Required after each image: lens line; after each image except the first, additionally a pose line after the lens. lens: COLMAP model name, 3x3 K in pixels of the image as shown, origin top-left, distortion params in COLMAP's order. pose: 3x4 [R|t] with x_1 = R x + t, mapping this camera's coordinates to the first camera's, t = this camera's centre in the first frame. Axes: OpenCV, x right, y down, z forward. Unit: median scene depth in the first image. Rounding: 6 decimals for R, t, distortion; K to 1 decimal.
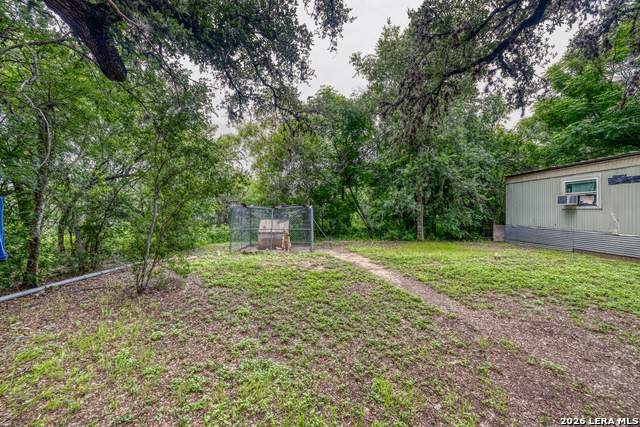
lens RADIAL K [[272.3, 0, 321.7], [0, 272.3, 213.7], [0, 0, 1]] dist [0.002220, 0.000456]
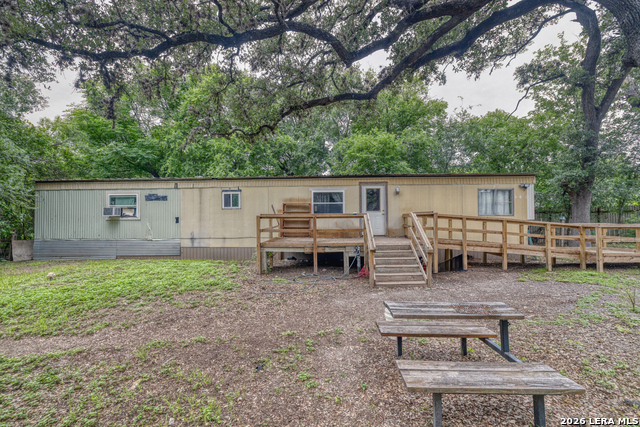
lens RADIAL K [[272.3, 0, 321.6], [0, 272.3, 213.9], [0, 0, 1]] dist [0.002220, 0.000456]
pose [[0.060250, 0.022448, 0.997931, -0.145143], [0.020825, 0.999501, -0.023741, 0.001837], [-0.997966, 0.022212, 0.059753, 0.109343]]
